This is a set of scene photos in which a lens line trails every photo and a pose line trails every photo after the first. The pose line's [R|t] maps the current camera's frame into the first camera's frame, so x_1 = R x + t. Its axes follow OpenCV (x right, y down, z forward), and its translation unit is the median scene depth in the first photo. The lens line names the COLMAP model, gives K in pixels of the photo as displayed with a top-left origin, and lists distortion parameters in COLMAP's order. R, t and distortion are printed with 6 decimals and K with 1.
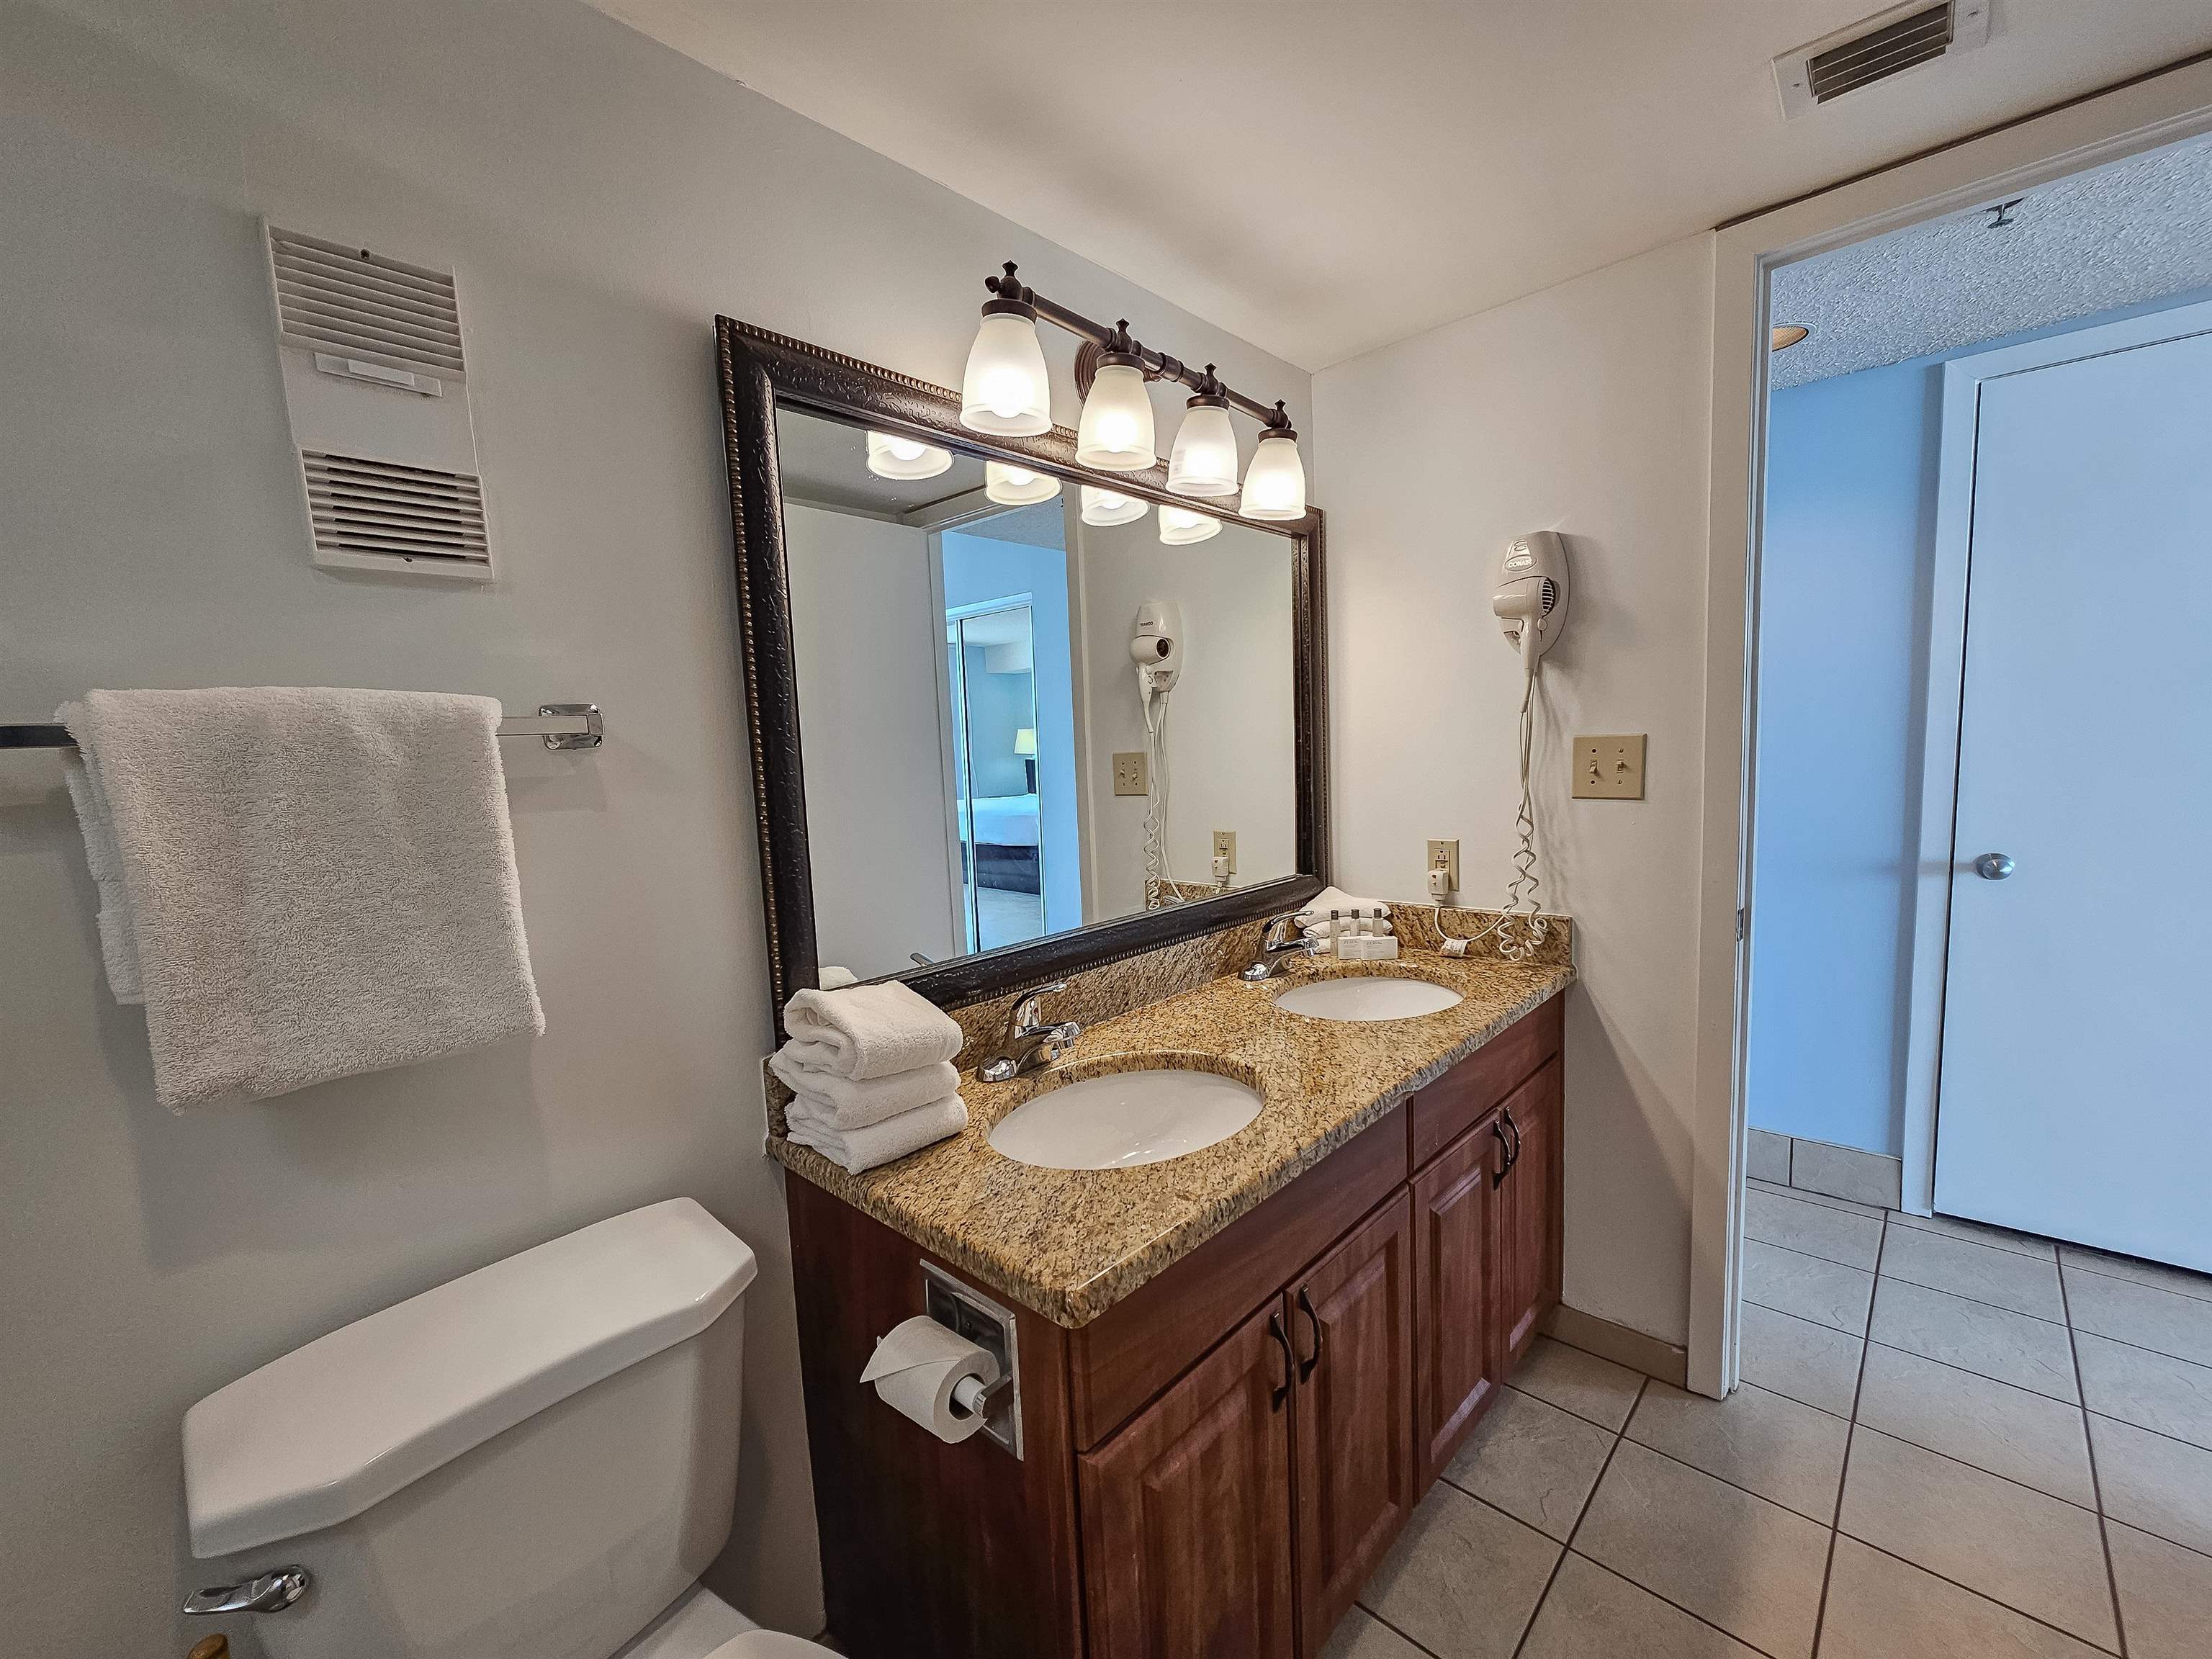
lens RADIAL K [[897.6, 0, 1127.1], [0, 897.6, 852.7], [0, 0, 1]] dist [-0.002020, 0.001542]
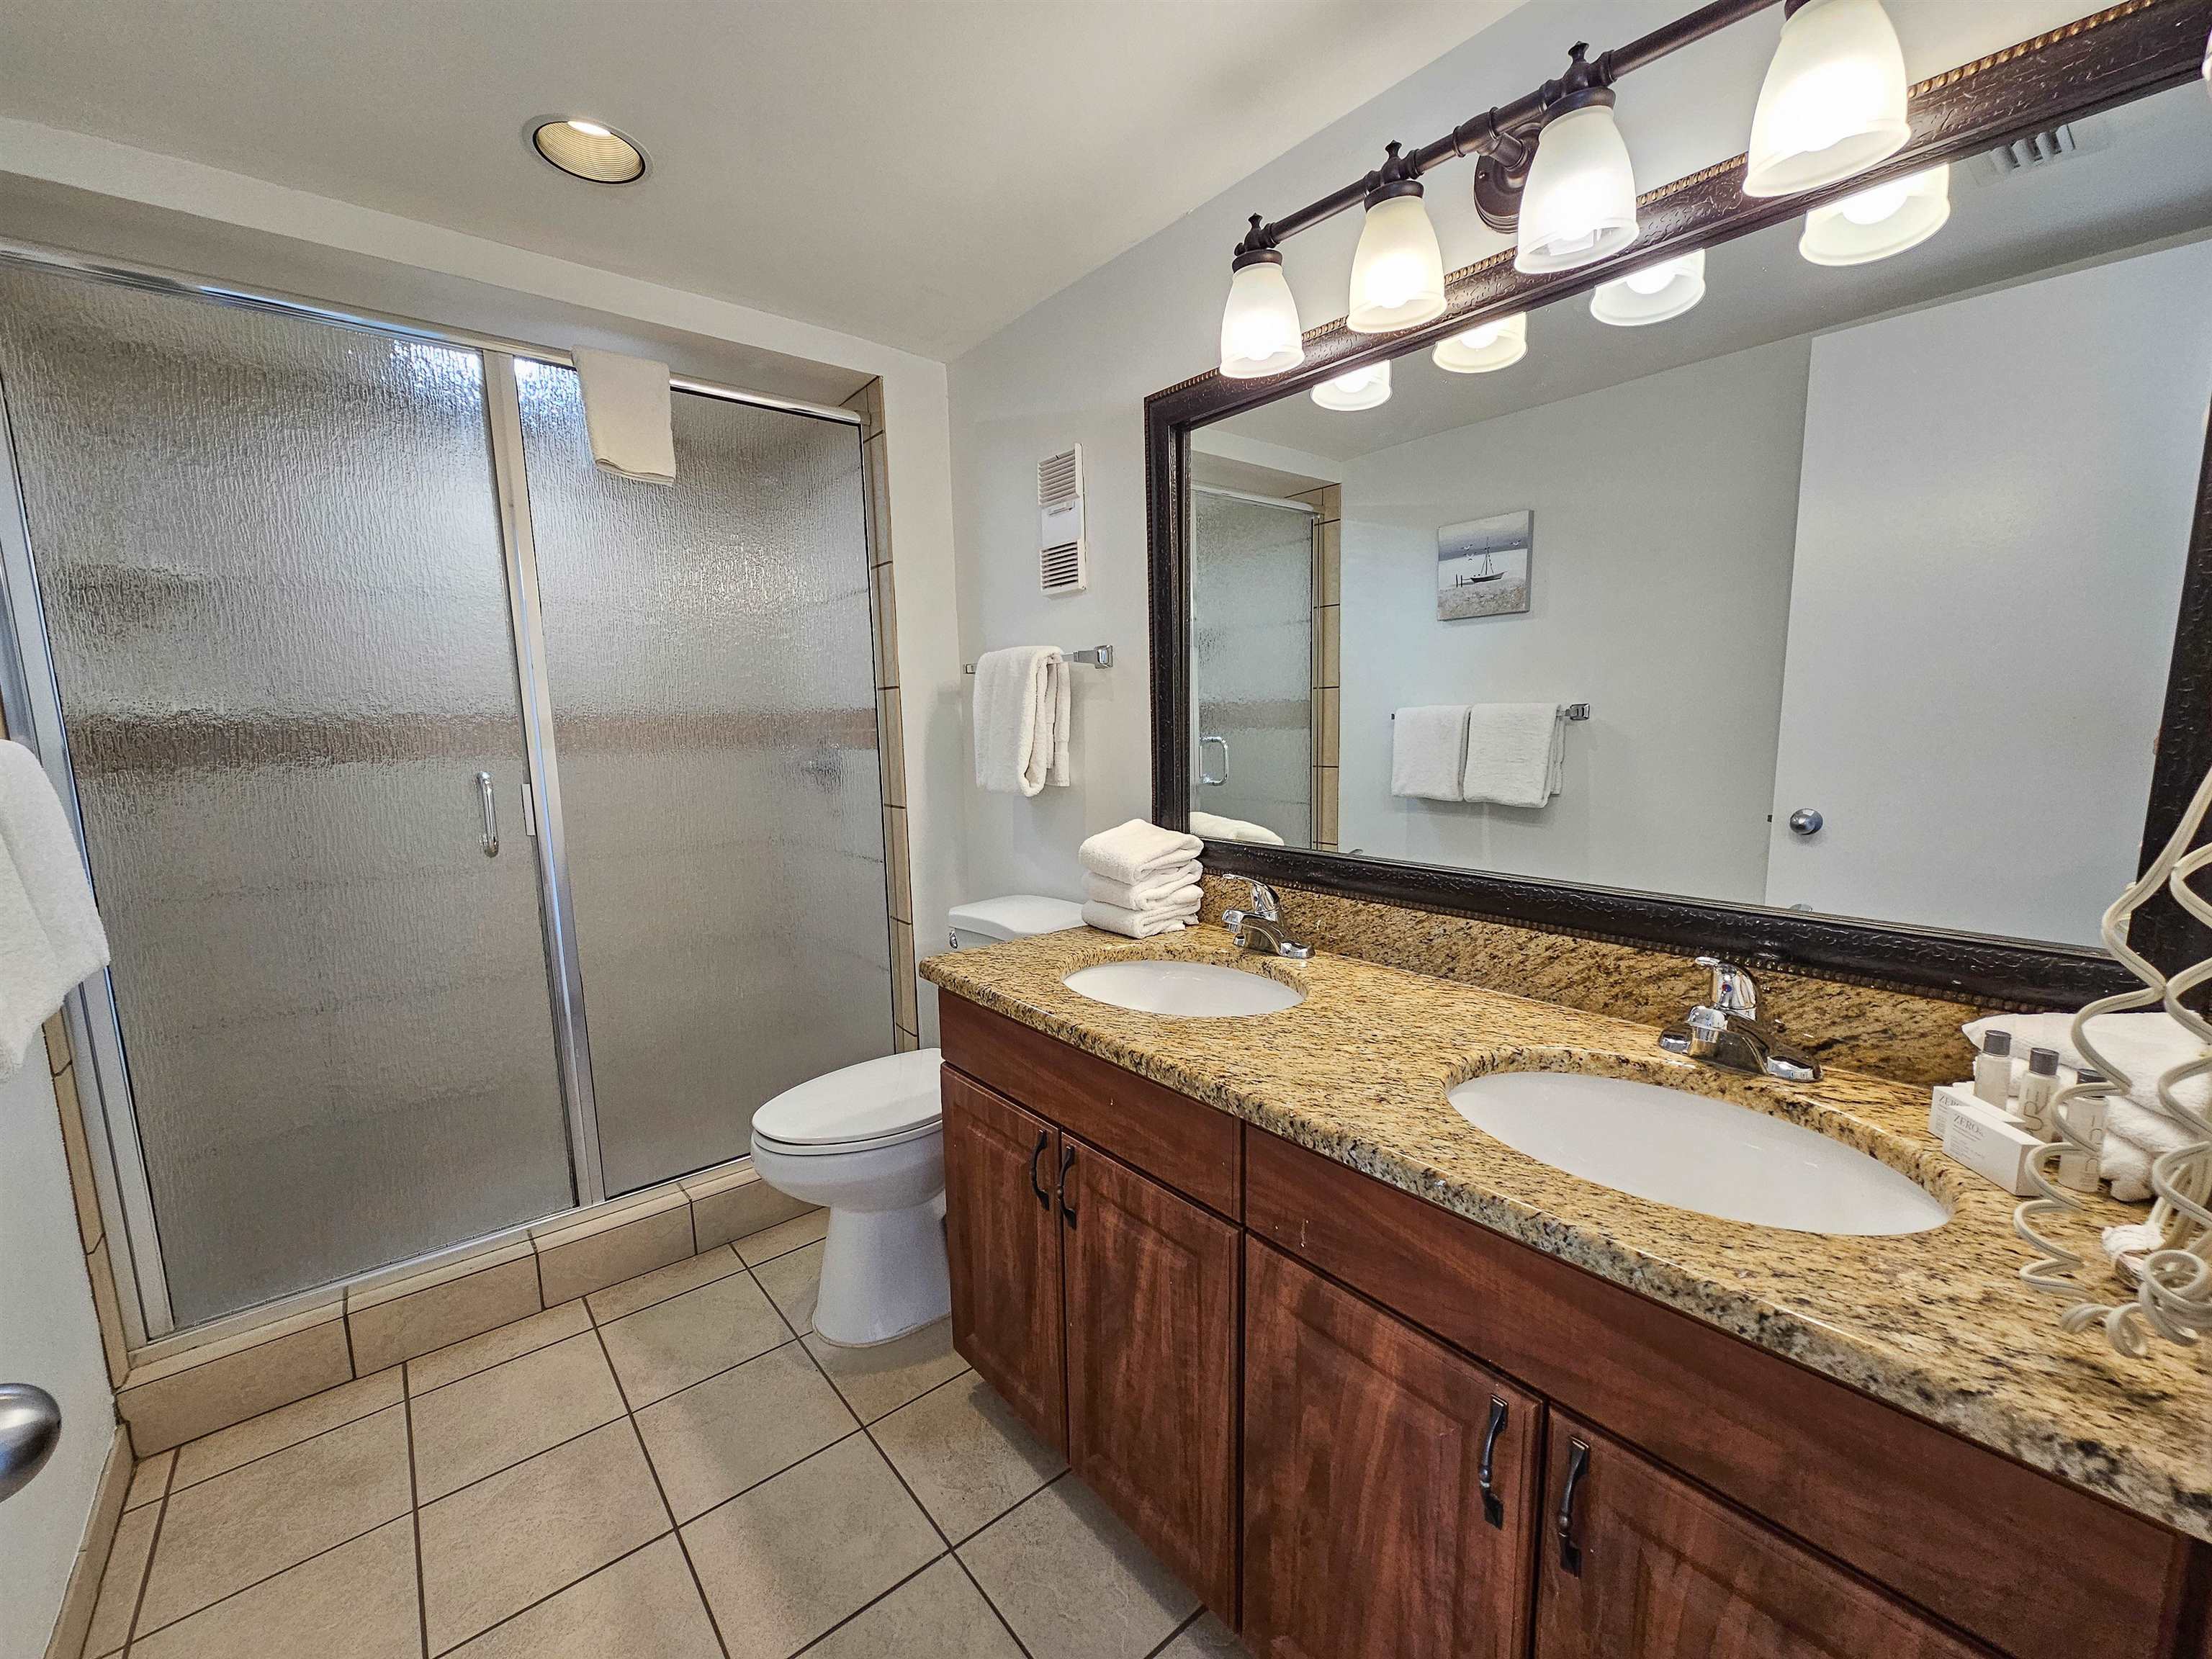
lens RADIAL K [[897.6, 0, 1081.3], [0, 897.6, 859.5], [0, 0, 1]] dist [-0.002020, 0.001542]
pose [[-0.150843, 0.204093, -0.967260, 0.925182], [-0.088815, 0.971701, 0.218880, -0.090761], [0.984560, 0.118923, -0.128448, 0.844973]]
